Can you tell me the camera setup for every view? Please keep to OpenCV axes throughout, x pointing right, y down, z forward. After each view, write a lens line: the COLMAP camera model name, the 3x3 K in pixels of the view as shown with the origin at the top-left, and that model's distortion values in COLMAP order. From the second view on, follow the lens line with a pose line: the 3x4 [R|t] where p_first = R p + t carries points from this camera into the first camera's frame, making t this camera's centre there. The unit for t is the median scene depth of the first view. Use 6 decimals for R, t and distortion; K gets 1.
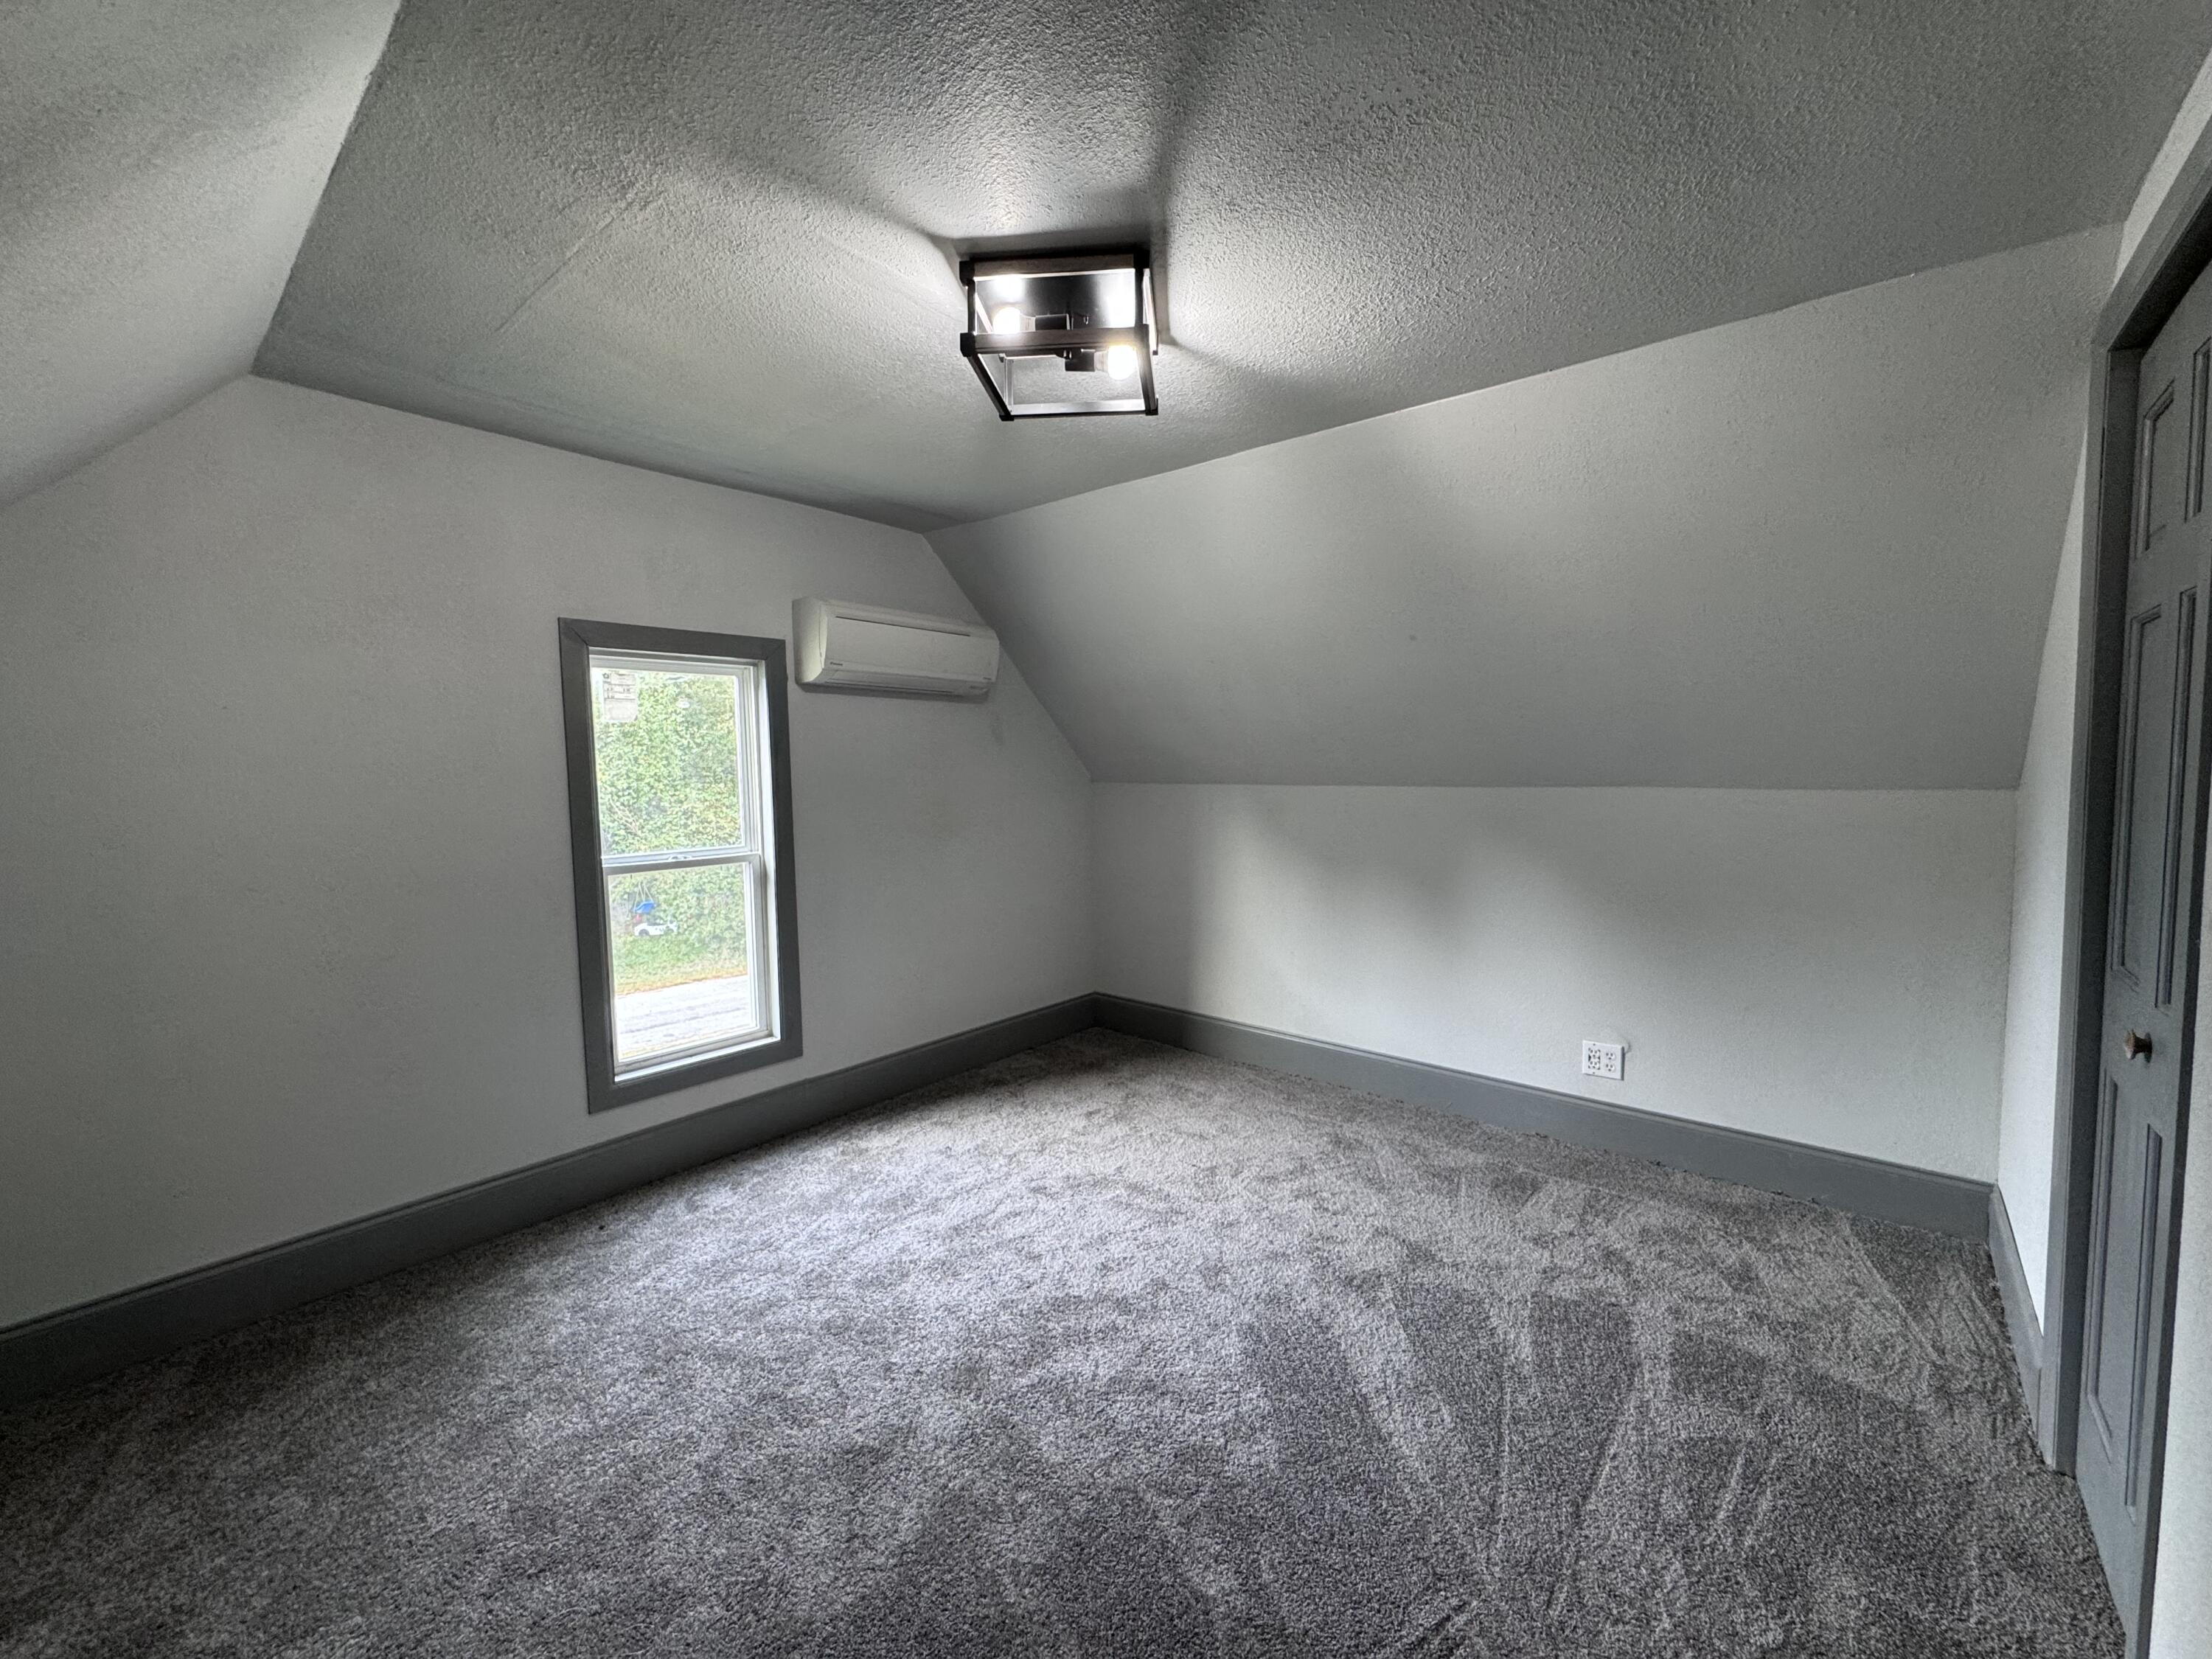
lens RADIAL K [[889.6, 0, 1108.4], [0, 889.6, 823.3], [0, 0, 1]] dist [-0.007545, 0.002205]
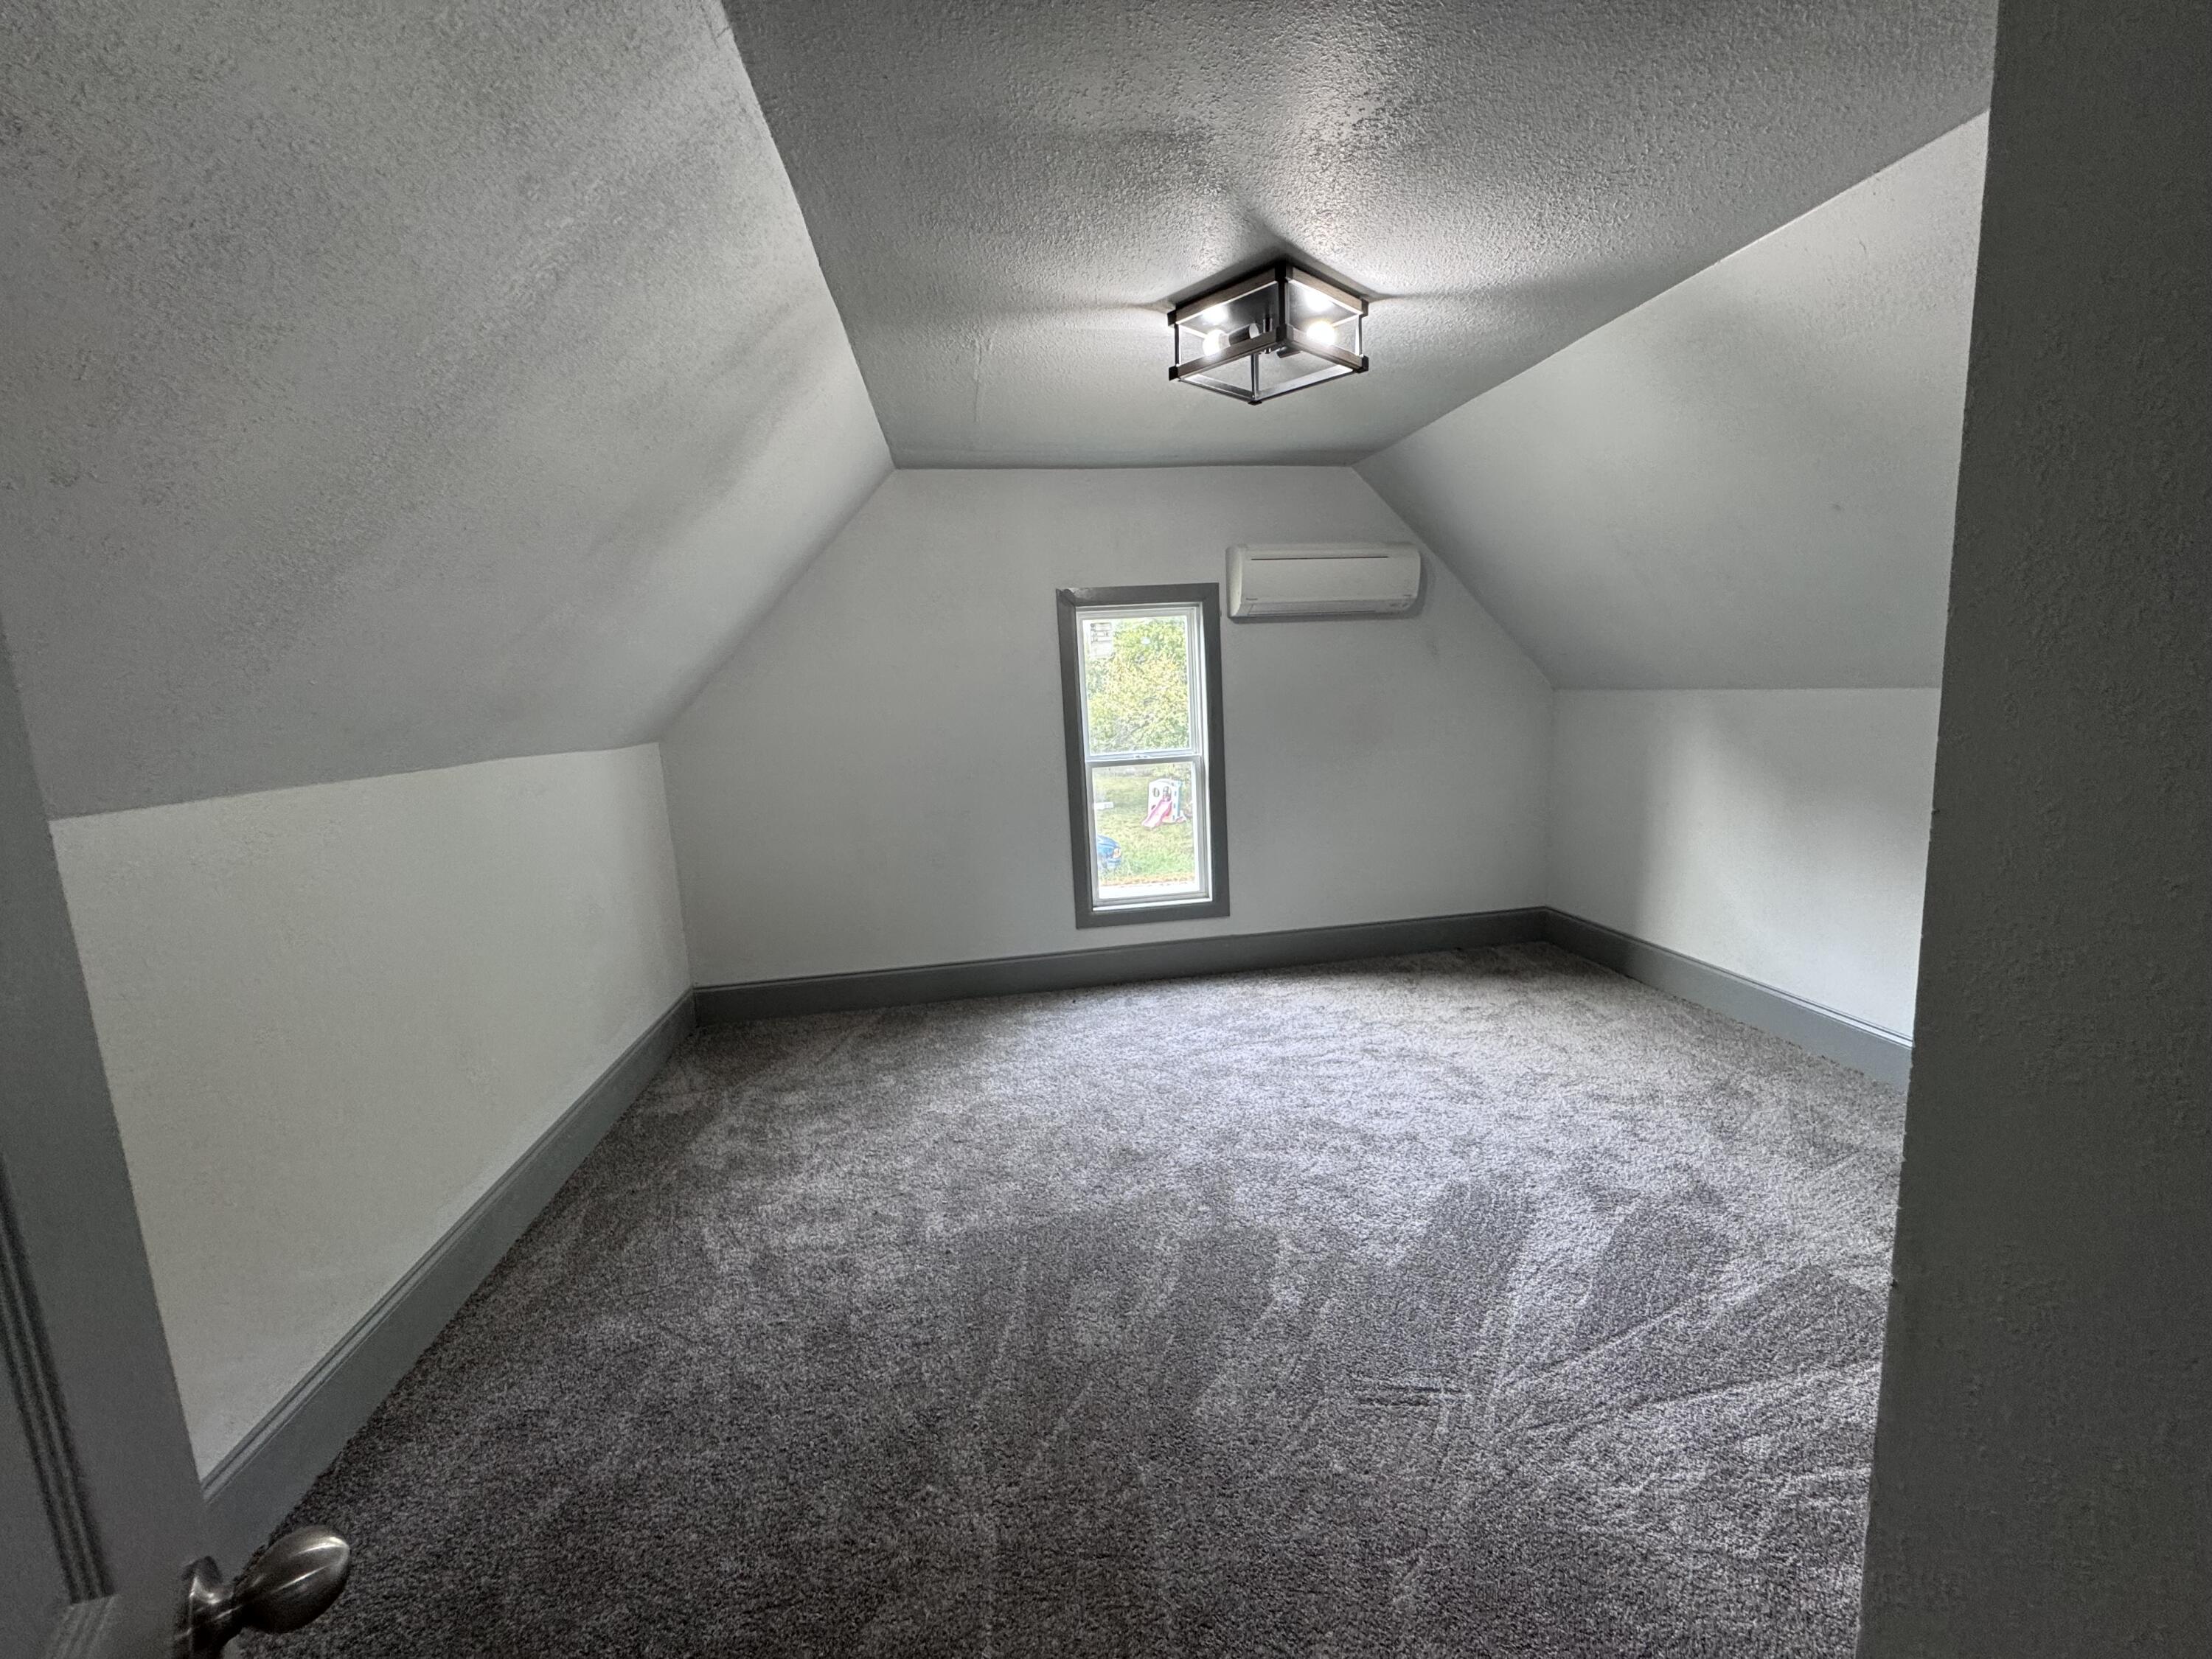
lens RADIAL K [[889.6, 0, 1100.6], [0, 889.6, 821.8], [0, 0, 1]] dist [-0.007545, 0.002205]
pose [[0.762126, 0.070258, -0.643605, 0.403483], [-0.004253, 0.994616, 0.103539, -0.002634], [0.647415, -0.076172, 0.758322, -0.087488]]
